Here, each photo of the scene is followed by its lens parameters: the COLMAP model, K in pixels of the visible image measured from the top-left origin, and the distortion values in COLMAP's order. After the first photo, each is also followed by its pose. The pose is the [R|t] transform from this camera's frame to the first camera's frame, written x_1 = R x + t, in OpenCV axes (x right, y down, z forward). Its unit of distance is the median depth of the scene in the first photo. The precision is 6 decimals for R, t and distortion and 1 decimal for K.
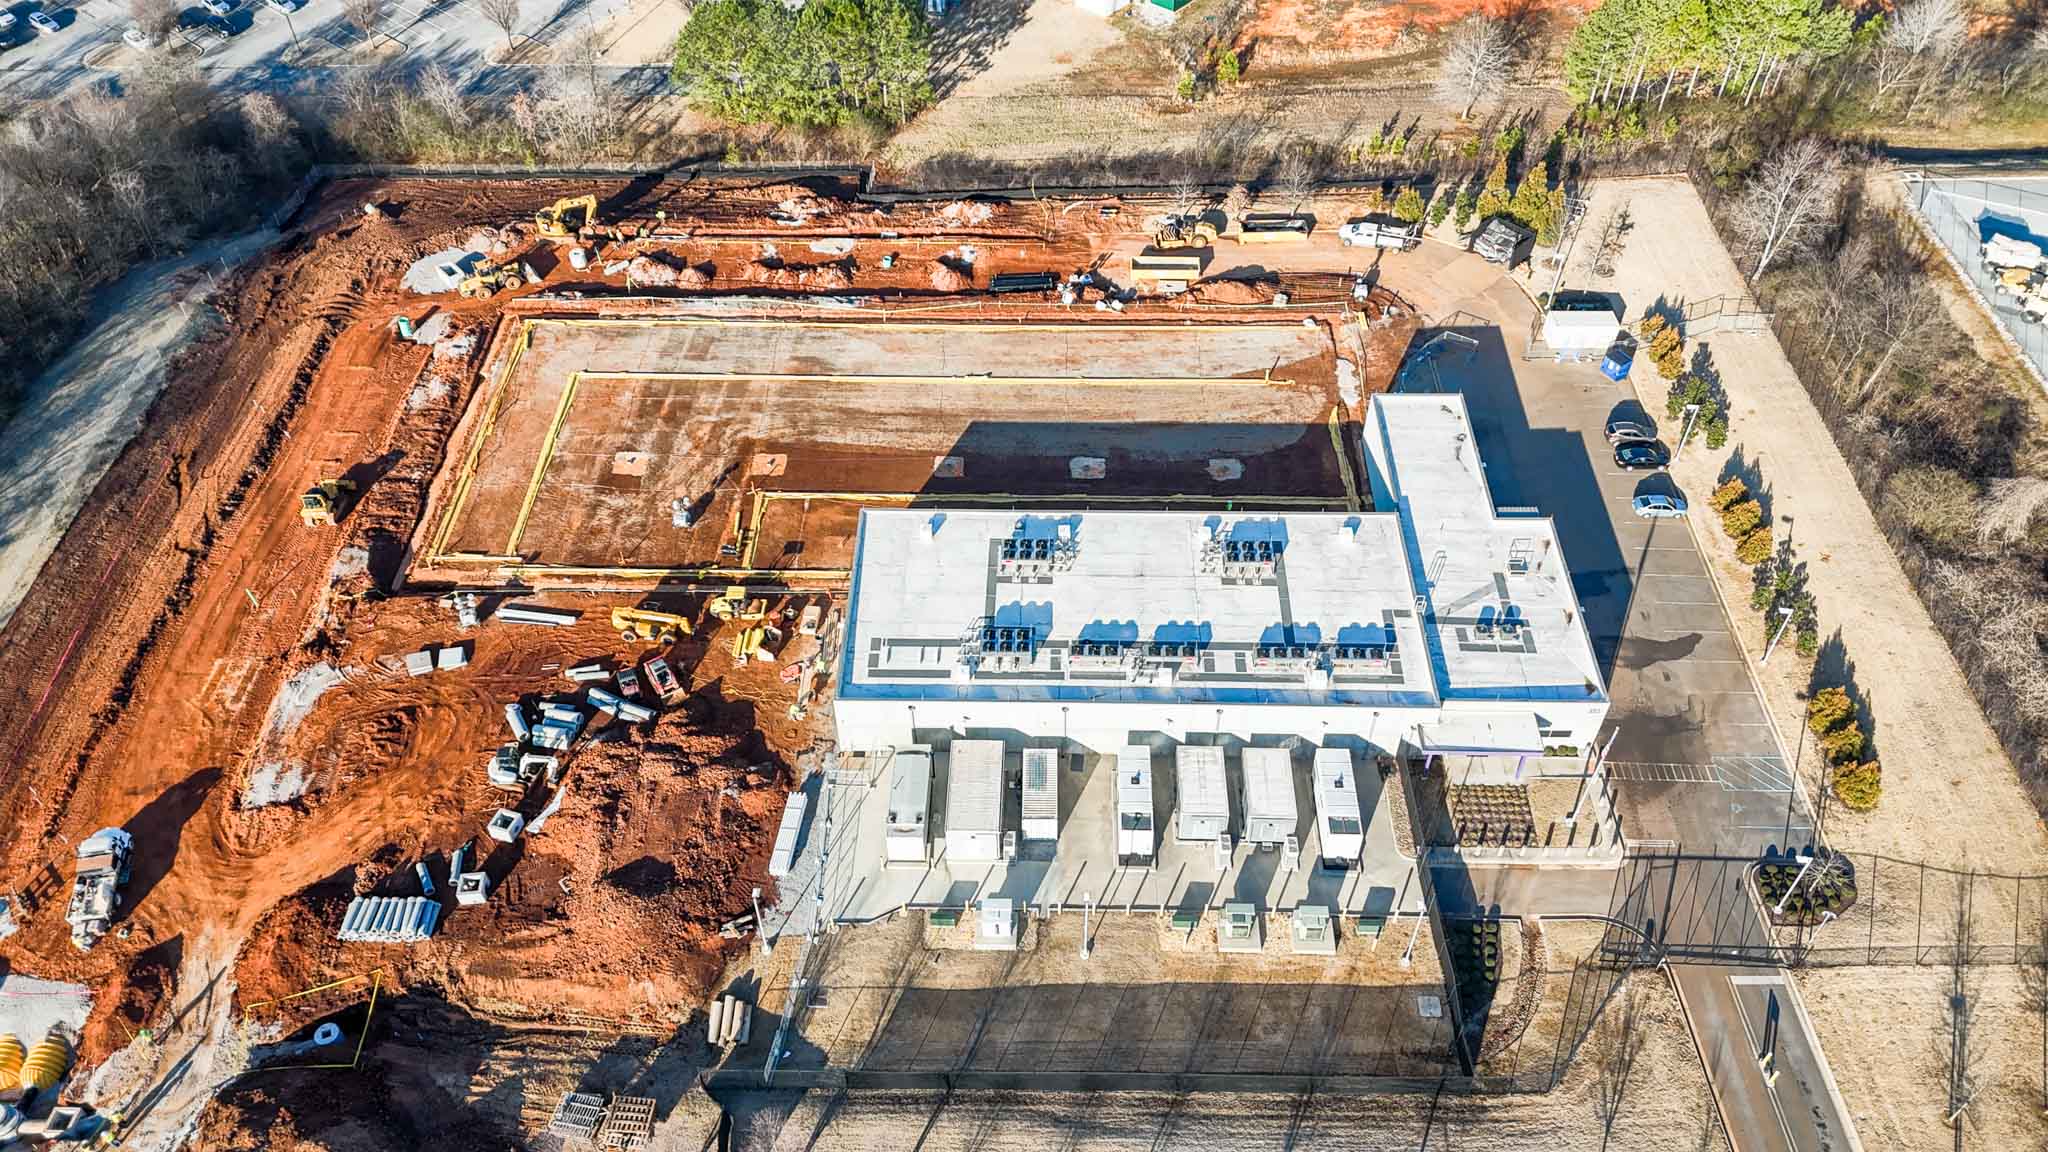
lens RADIAL K [[1505.8, 0, 1031.3], [0, 1505.8, 575.0], [0, 0, 1]] dist [0.080111, -0.077067]
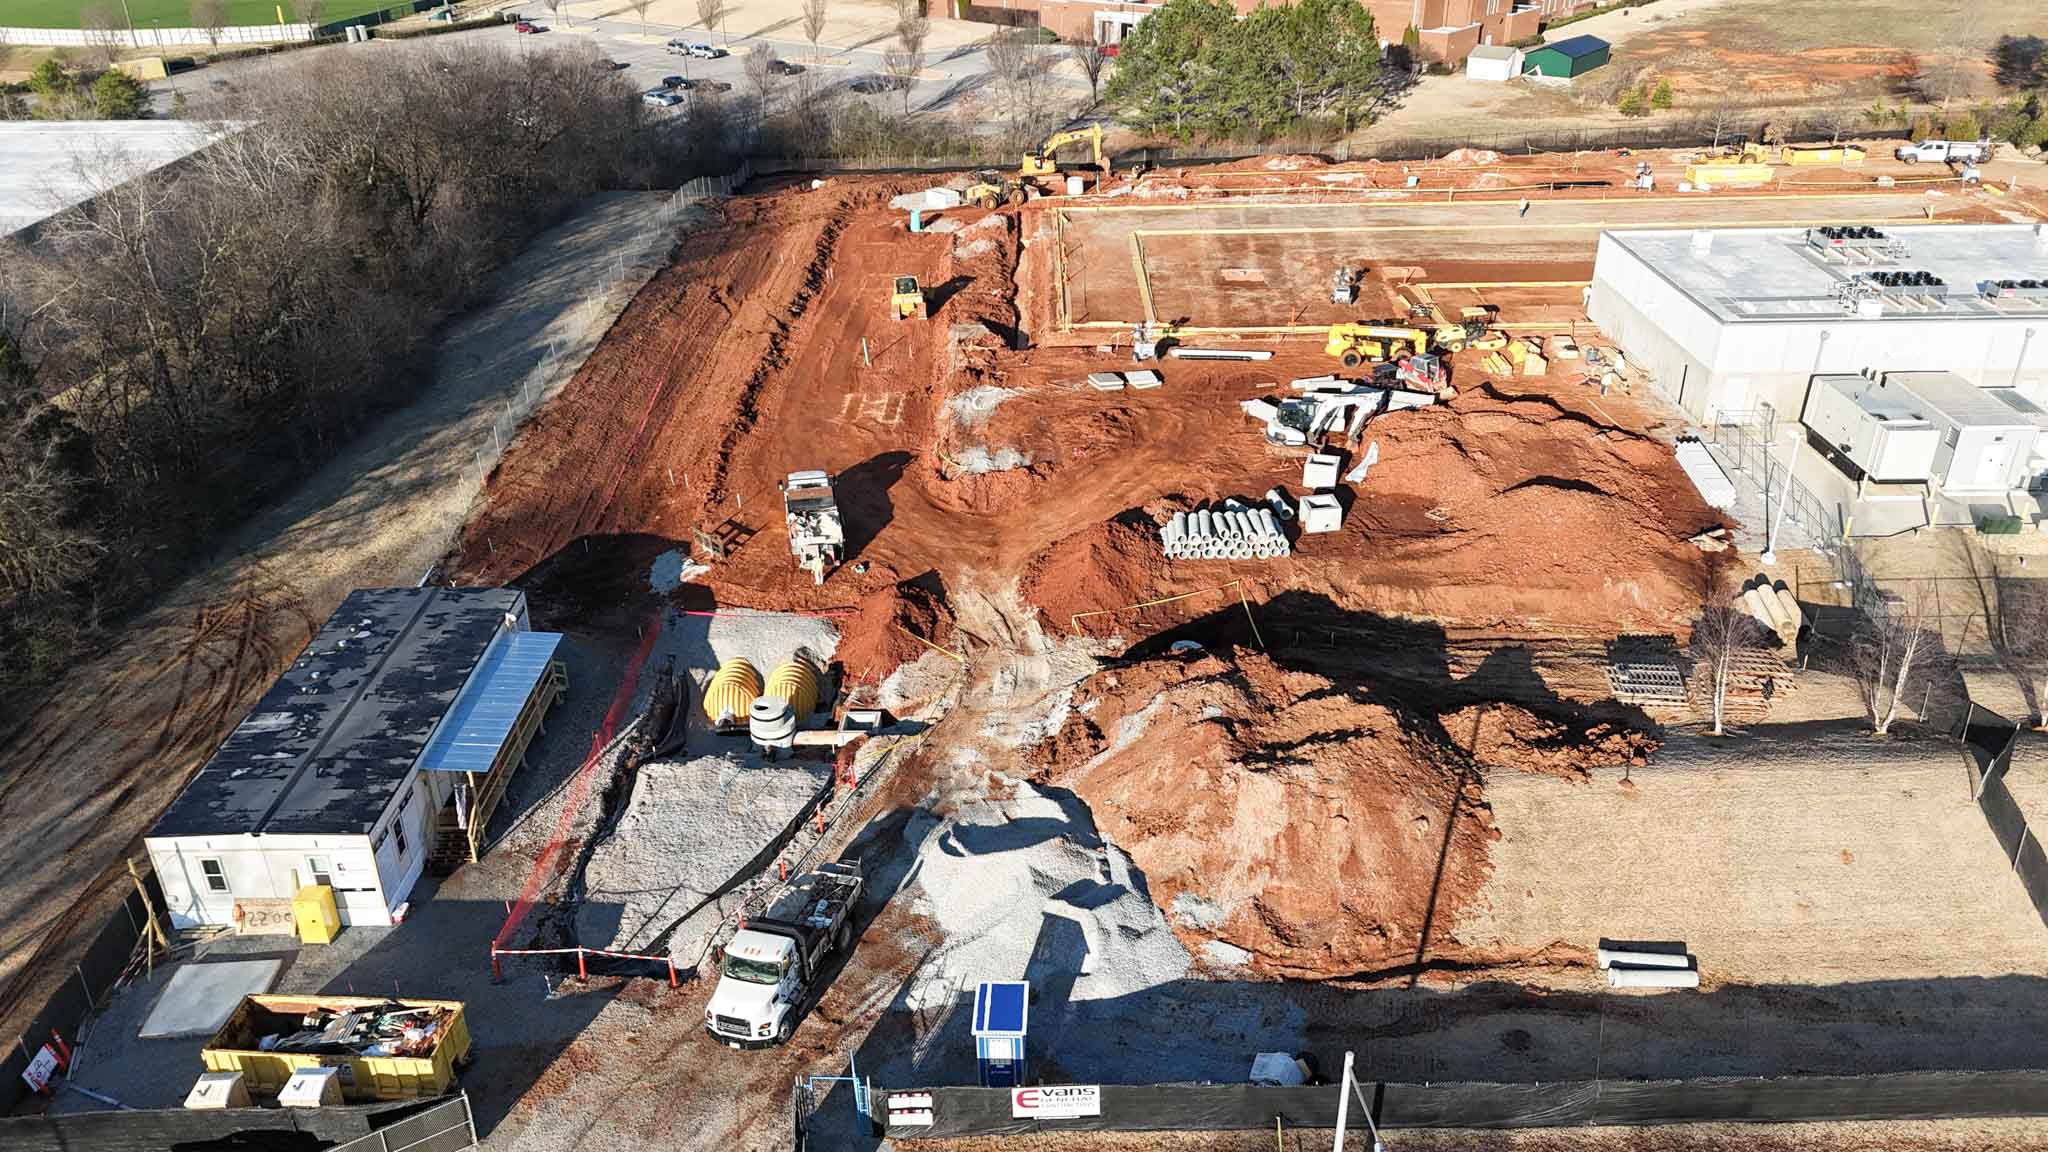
lens RADIAL K [[1518.4, 0, 1029.3], [0, 1518.4, 570.1], [0, 0, 1]] dist [0.068363, -0.064569]
pose [[0.999766, -0.016508, 0.013977, -0.464966], [0.020182, 0.944414, -0.328138, 0.421810], [-0.007783, 0.328343, 0.944526, 0.284861]]
